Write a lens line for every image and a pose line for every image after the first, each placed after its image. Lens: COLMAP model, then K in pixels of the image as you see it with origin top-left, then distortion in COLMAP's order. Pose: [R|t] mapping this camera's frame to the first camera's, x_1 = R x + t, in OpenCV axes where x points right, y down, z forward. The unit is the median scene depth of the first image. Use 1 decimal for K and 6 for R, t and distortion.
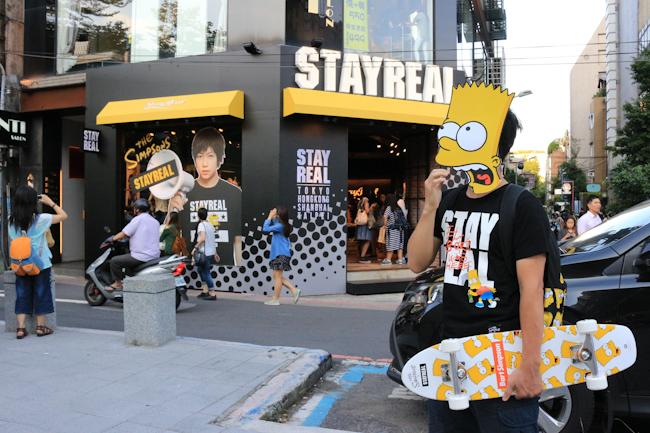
lens RADIAL K [[617.0, 0, 329.6], [0, 617.0, 214.9], [0, 0, 1]] dist [-0.083696, 0.000000]
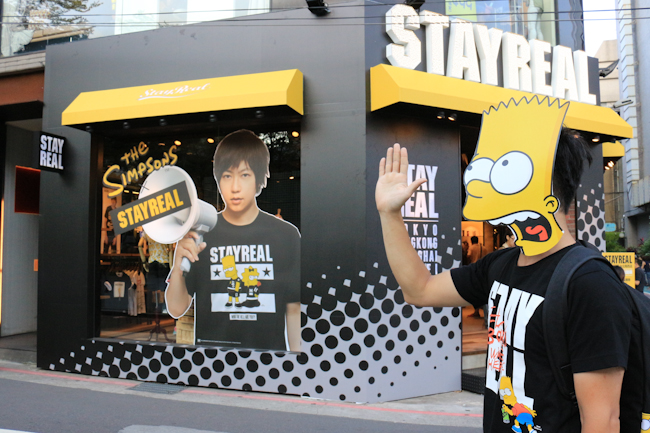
lens RADIAL K [[617.0, 0, 320.2], [0, 617.0, 215.1], [0, 0, 1]] dist [-0.083696, 0.000000]
pose [[0.998076, -0.002536, 0.061951, -0.156971], [0.006488, 0.997950, -0.063676, -0.014177], [-0.061663, 0.063956, 0.996046, 0.369209]]
